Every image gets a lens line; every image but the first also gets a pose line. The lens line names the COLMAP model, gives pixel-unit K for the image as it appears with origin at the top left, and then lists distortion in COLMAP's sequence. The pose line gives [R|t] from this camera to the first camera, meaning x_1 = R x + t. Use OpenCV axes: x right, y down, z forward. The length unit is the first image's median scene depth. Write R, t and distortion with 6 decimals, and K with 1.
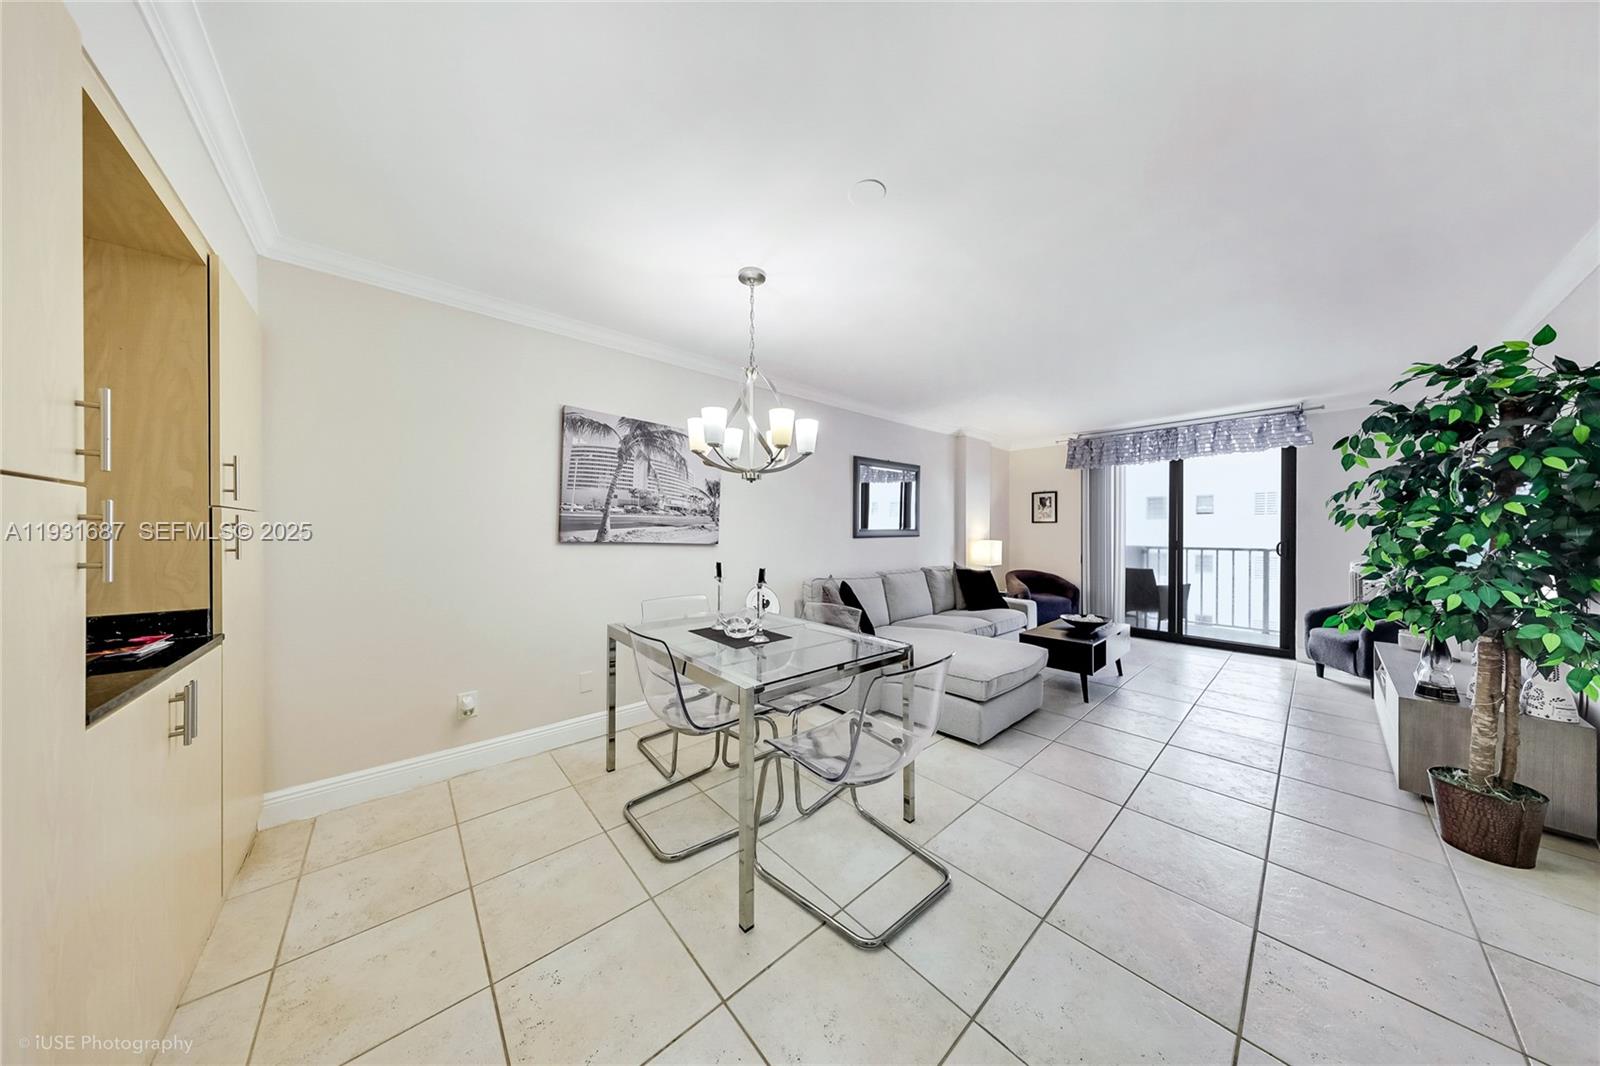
lens RADIAL K [[463.0, 0, 803.0], [0, 463.0, 532.4], [0, 0, 1]] dist [0.006189, 0.000125]
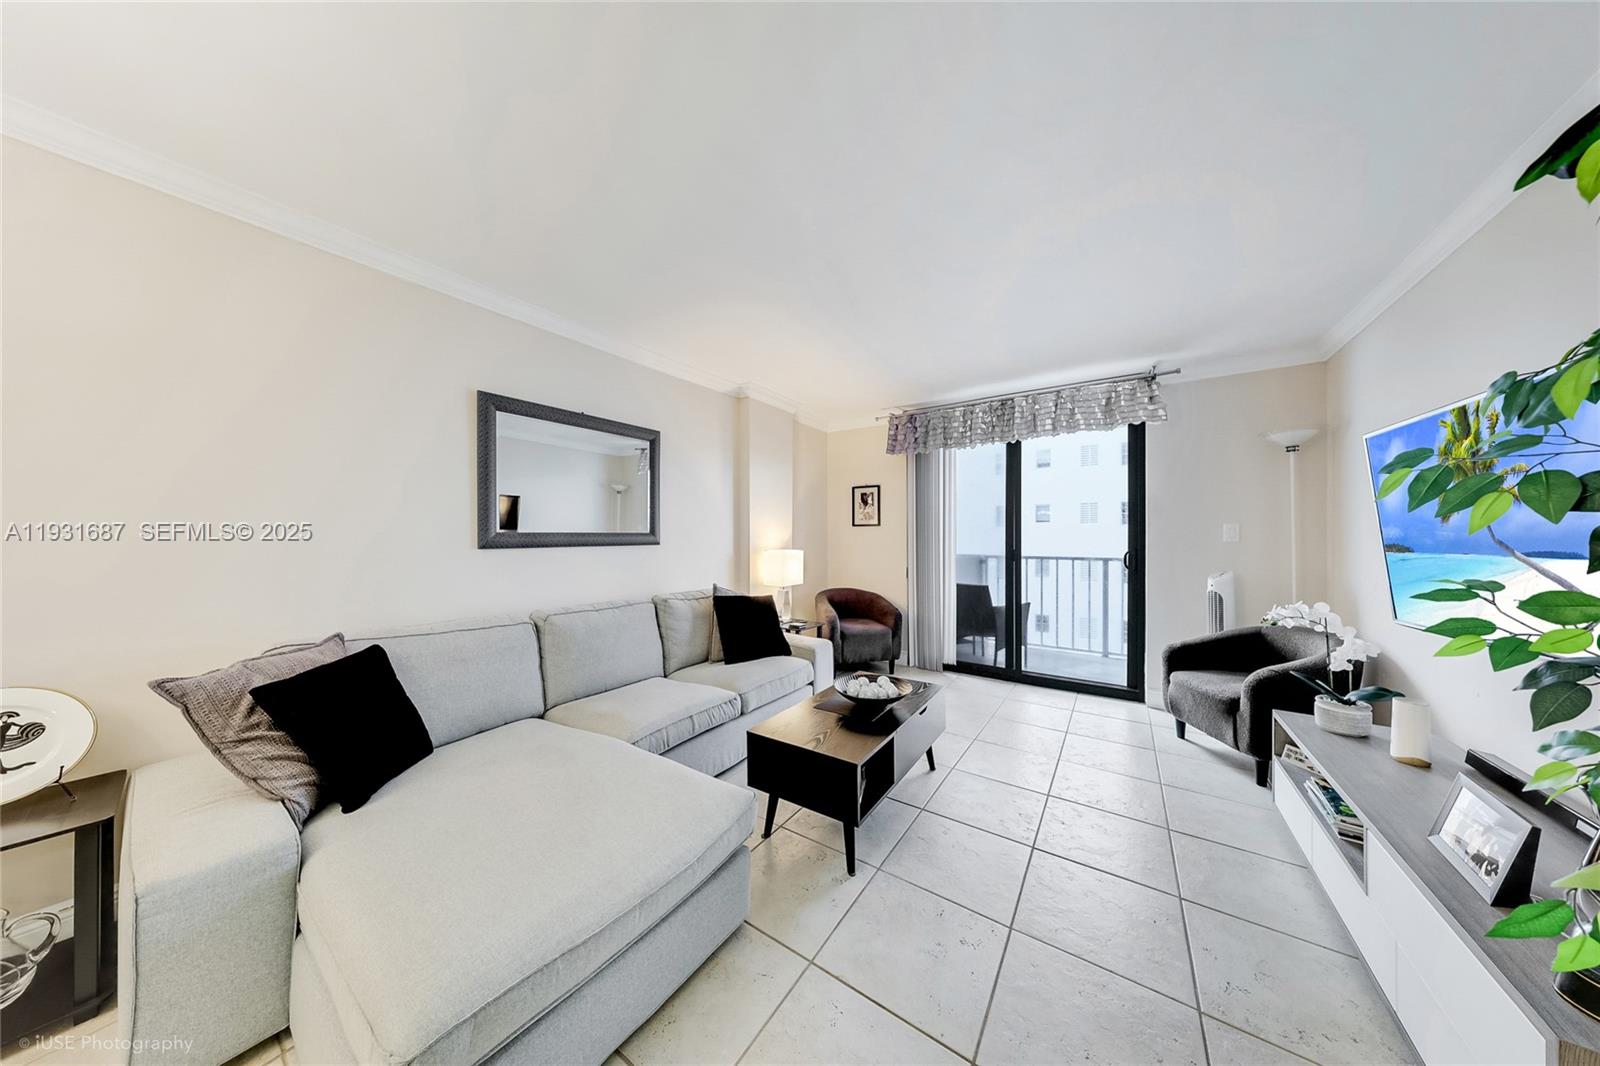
lens RADIAL K [[467.0, 0, 794.5], [0, 467.0, 537.3], [0, 0, 1]] dist [-0.005148, -0.000046]
pose [[0.974536, 0.000660, 0.224229, 0.286587], [0.000160, 0.999993, -0.003639, 0.001064], [-0.224230, 0.003582, 0.974530, 0.341178]]
